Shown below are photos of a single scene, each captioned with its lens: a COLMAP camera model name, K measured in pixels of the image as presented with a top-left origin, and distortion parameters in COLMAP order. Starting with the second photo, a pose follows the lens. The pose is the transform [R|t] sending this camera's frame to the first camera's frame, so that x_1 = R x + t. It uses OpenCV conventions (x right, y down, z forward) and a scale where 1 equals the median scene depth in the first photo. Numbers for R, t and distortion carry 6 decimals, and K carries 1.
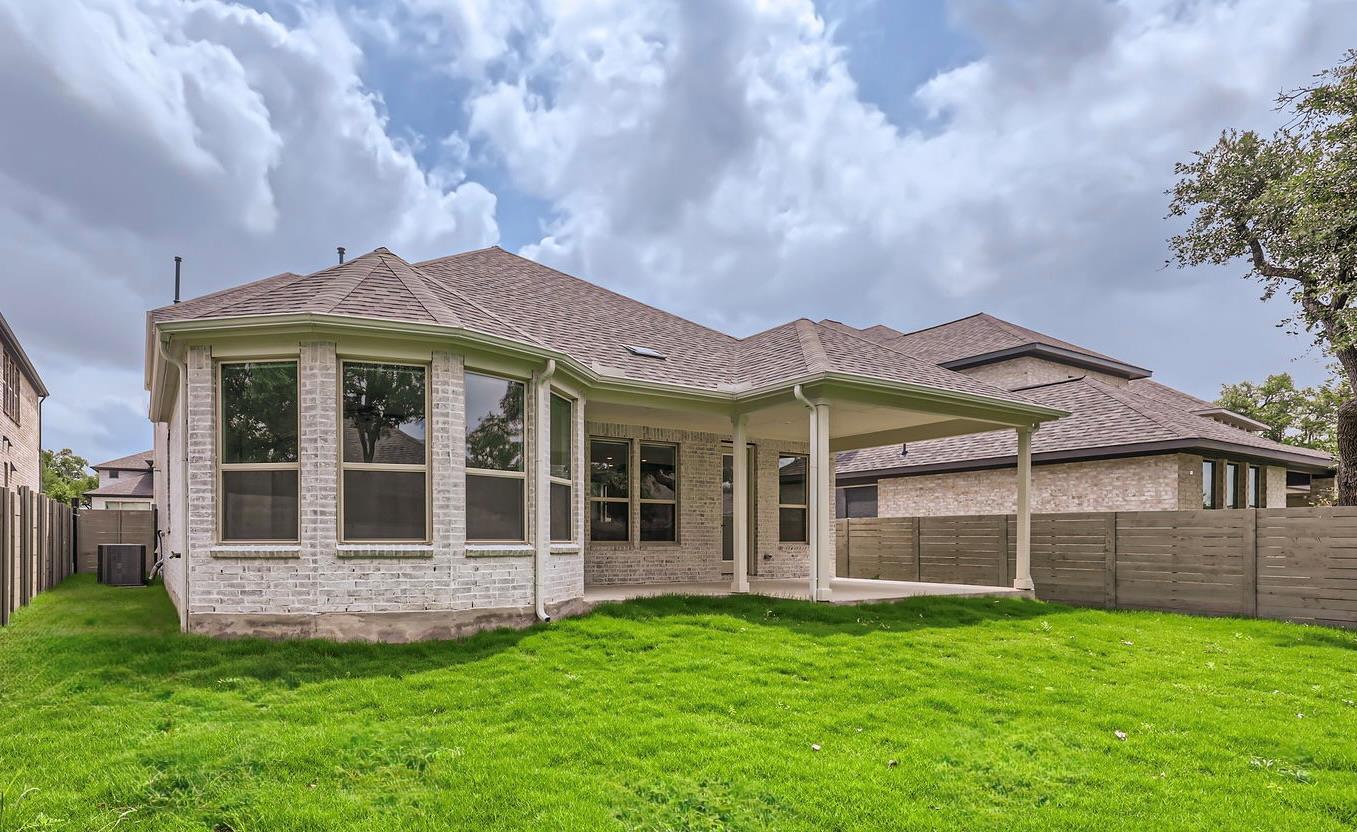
lens RADIAL K [[740.6, 0, 678.5], [0, 740.6, 416.0], [0, 0, 1]] dist [0.001509, 0.000111]
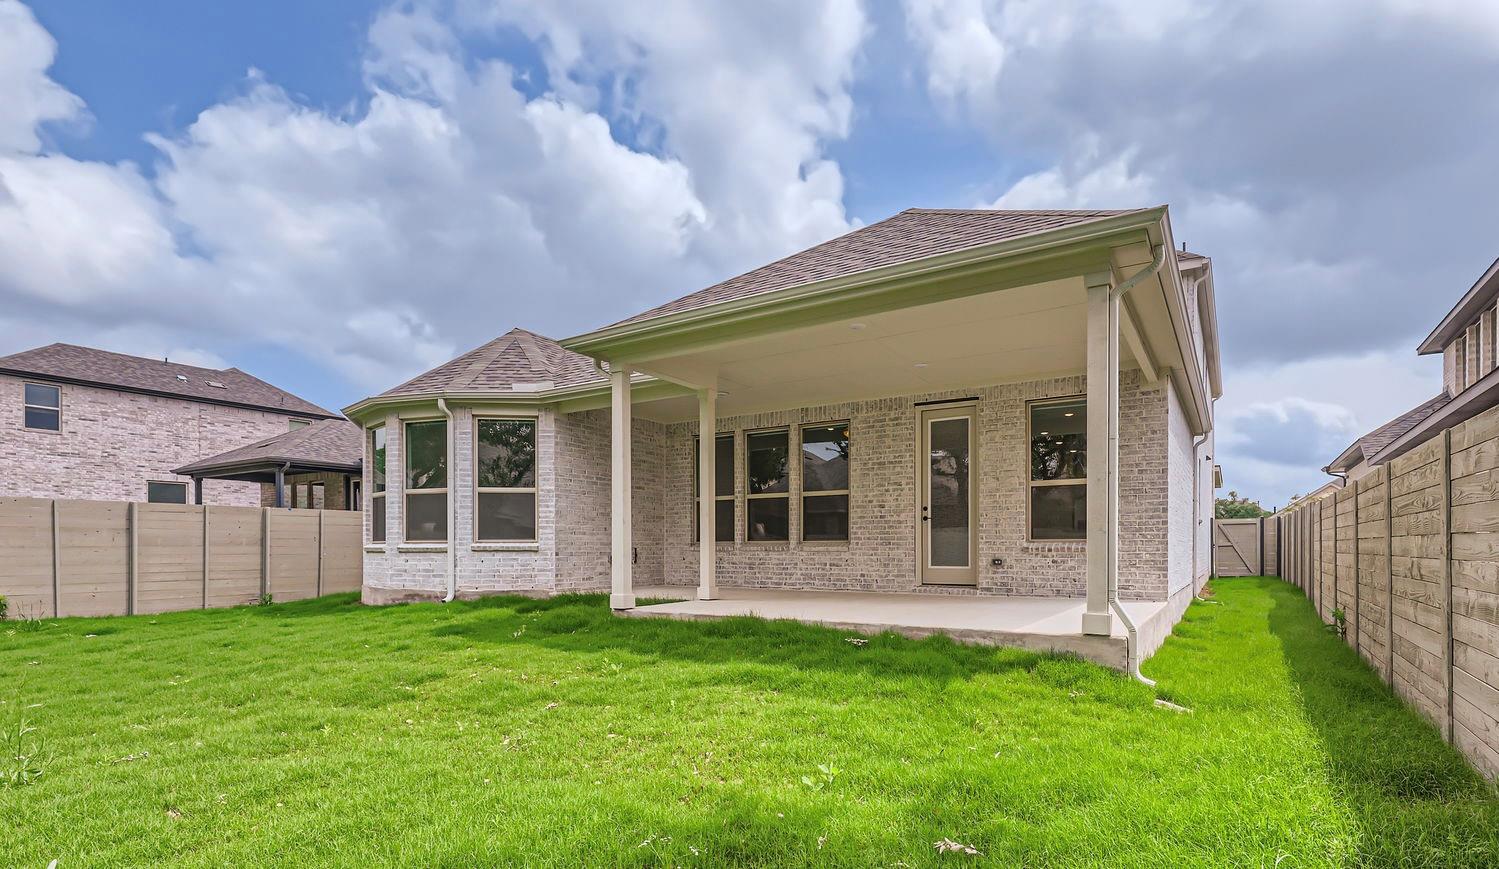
lens RADIAL K [[747.0, 0, 749.5], [0, 747.0, 434.5], [0, 0, 1]] dist [-0.001117, -0.000070]
pose [[0.368816, -0.131593, -0.920140, 1.128208], [0.157094, 0.984512, -0.077832, 0.158793], [0.916131, -0.115843, 0.383776, 0.936133]]
